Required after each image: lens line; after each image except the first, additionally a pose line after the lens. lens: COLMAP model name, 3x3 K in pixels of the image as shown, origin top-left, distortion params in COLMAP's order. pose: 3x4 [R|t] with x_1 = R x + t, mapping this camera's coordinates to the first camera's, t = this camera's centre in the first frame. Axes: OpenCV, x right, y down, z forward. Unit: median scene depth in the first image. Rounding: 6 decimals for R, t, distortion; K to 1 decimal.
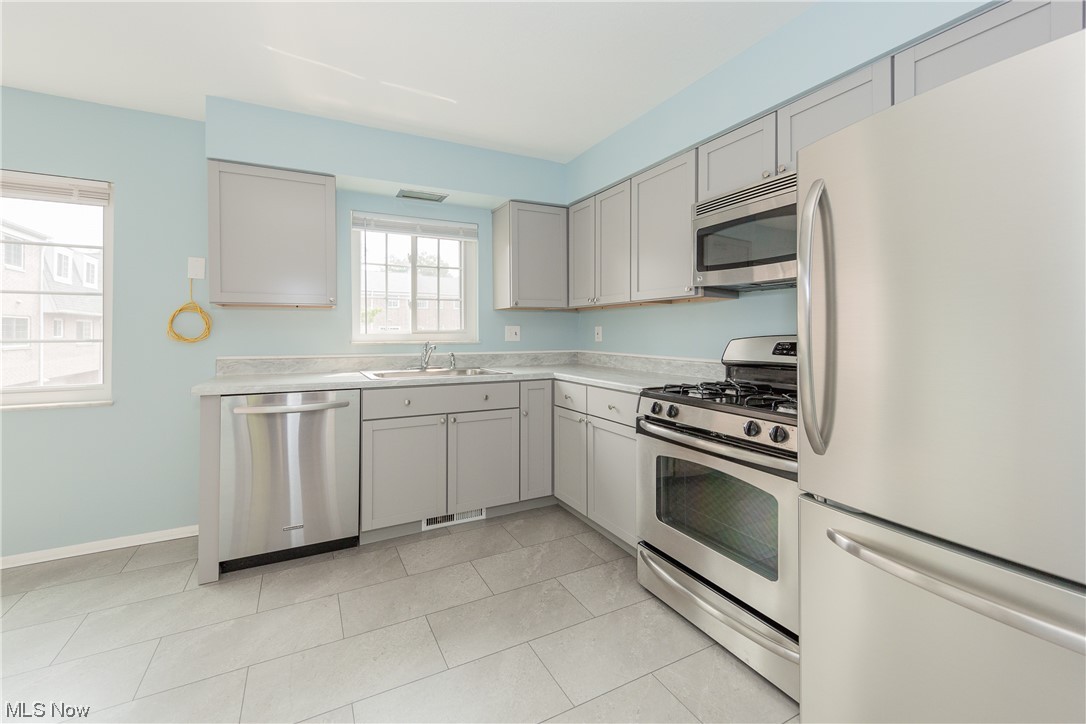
lens RADIAL K [[413.8, 0, 518.6], [0, 413.8, 332.3], [0, 0, 1]] dist [0.000393, -0.000032]
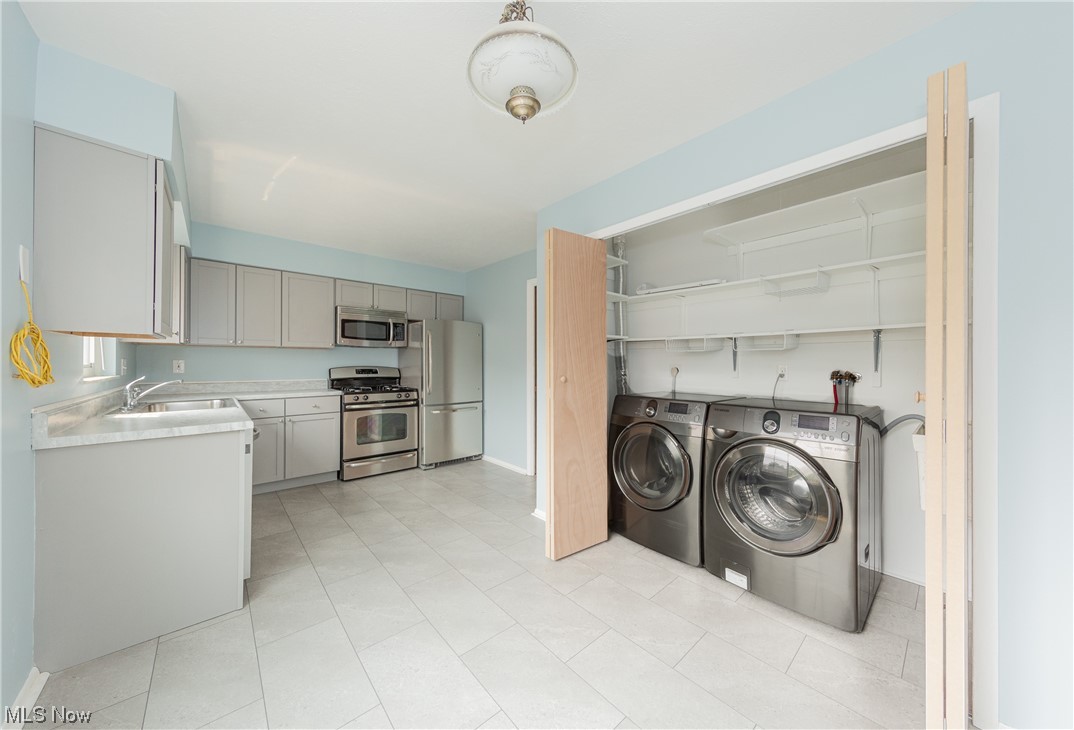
lens RADIAL K [[371.8, 0, 537.4], [0, 371.8, 362.3], [0, 0, 1]] dist [0.000002, 0.000000]
pose [[-0.246028, -0.001083, 0.969262, -1.724460], [-0.007868, 0.999969, -0.000880, -0.023403], [-0.969231, -0.007842, -0.246029, 0.465021]]
